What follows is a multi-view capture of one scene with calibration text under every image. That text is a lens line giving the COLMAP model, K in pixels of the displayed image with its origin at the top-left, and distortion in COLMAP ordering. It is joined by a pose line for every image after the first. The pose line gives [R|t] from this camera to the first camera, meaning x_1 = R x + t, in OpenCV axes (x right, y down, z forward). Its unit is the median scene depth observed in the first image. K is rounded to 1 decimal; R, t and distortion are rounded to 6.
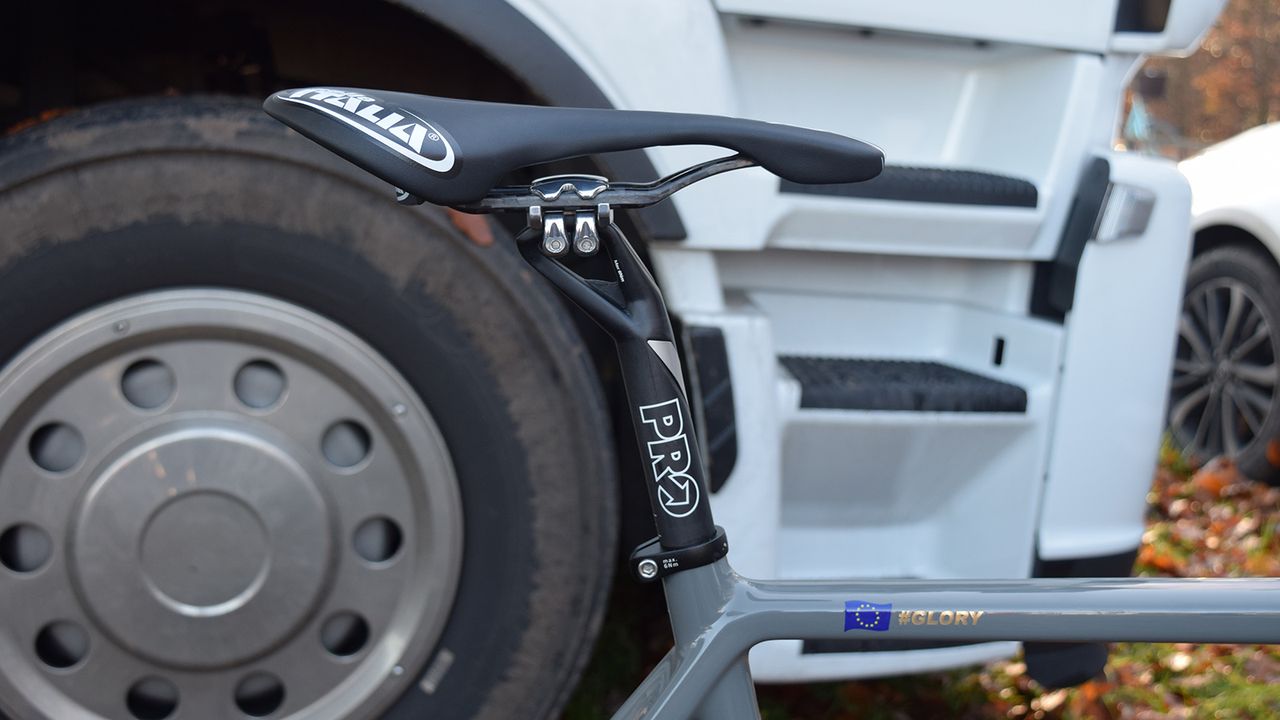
lens RADIAL K [[1632.3, 0, 640.0], [0, 1632.3, 360.0], [0, 0, 1]] dist [-0.039334, -0.026580]
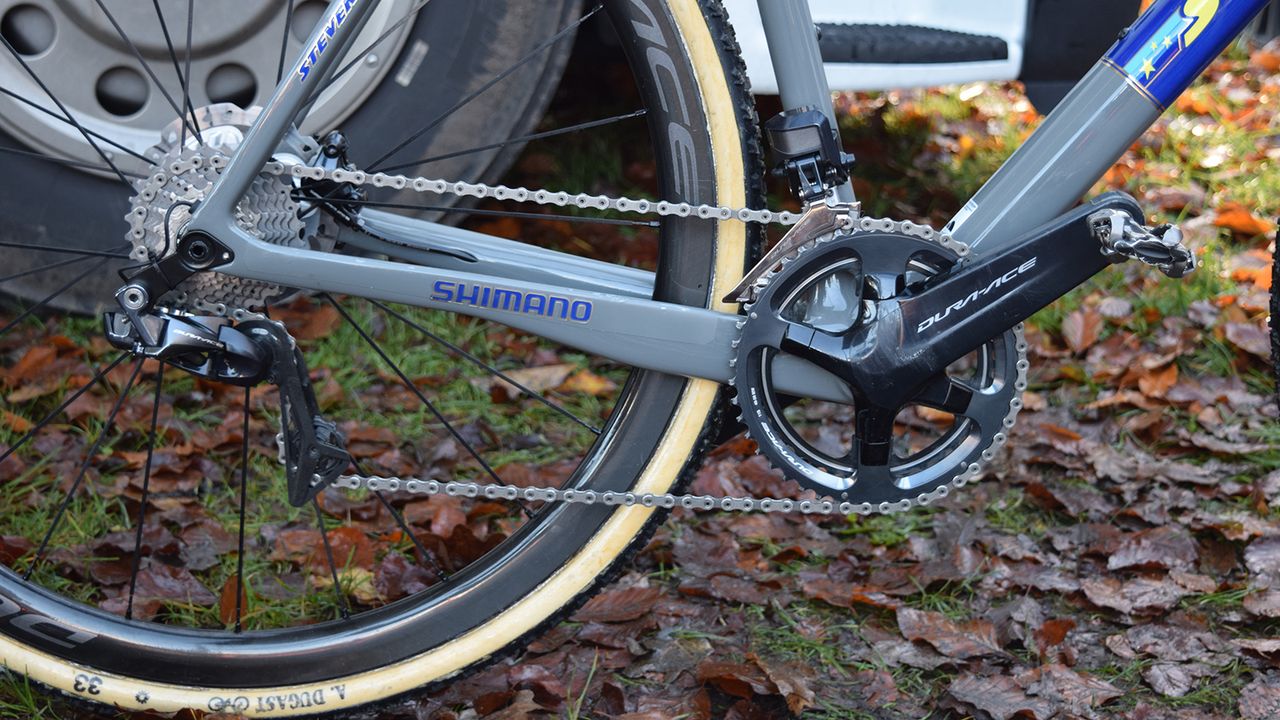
lens RADIAL K [[2061.7, 0, 639.0], [0, 2061.7, 300.2], [0, 0, 1]] dist [-0.002779, 0.031534]
pose [[0.998885, -0.045892, 0.011037, -0.008293], [0.045158, 0.997208, 0.059476, 0.233360], [-0.013735, -0.058911, 0.998169, -0.208881]]
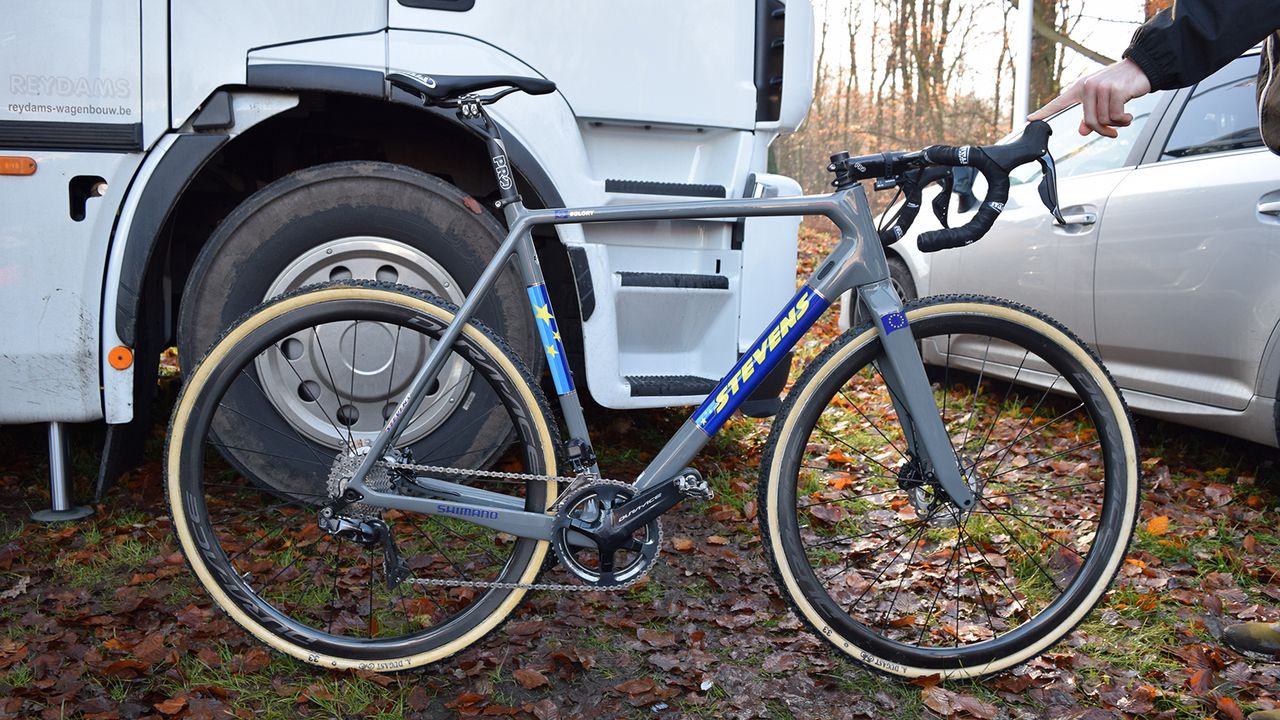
lens RADIAL K [[1025.7, 0, 634.6], [0, 1025.7, 370.6], [0, 0, 1]] dist [-0.088193, -0.000253]
pose [[0.998096, -0.060563, 0.011683, 0.084600], [0.061063, 0.996947, -0.048657, 0.205462], [-0.008701, 0.049277, 0.998747, -0.403429]]
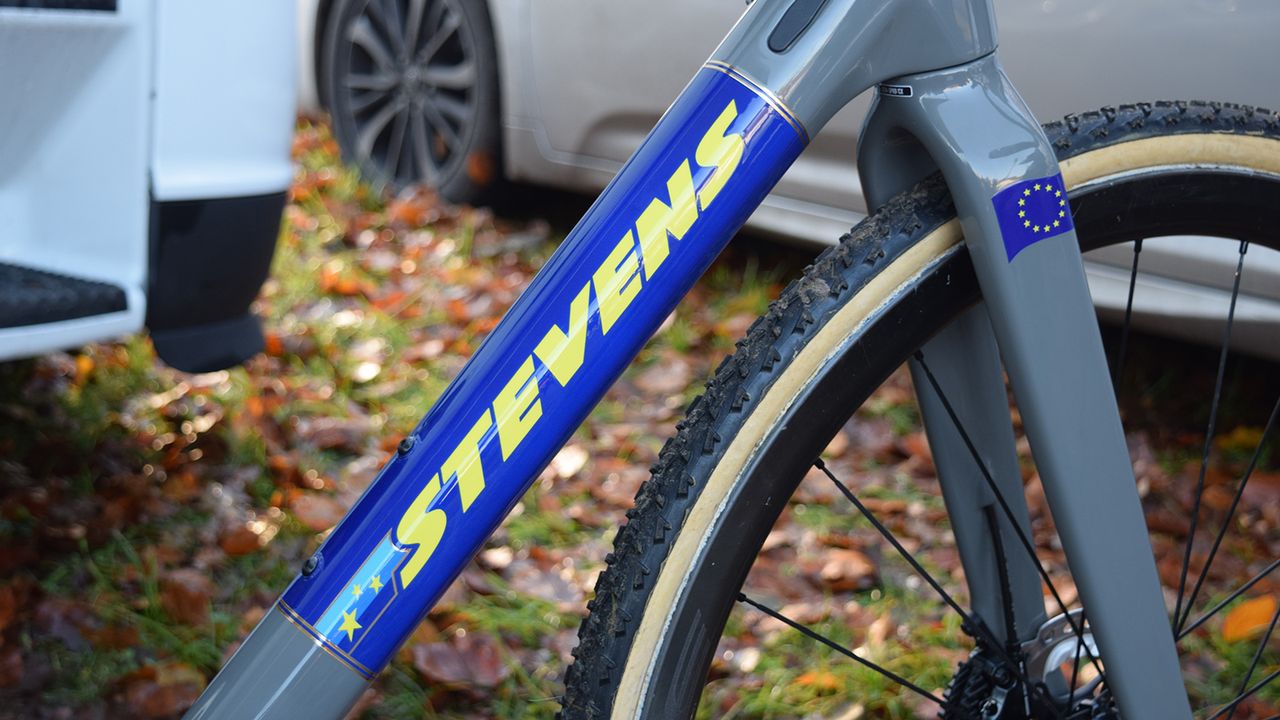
lens RADIAL K [[2065.1, 0, 640.0], [0, 2065.1, 360.0], [0, 0, 1]] dist [0.022792, 0.043649]
pose [[0.904873, -0.111320, 0.410869, 0.039453], [0.082972, 0.992812, 0.086258, 0.131591], [-0.417517, -0.043962, 0.907605, -0.000734]]
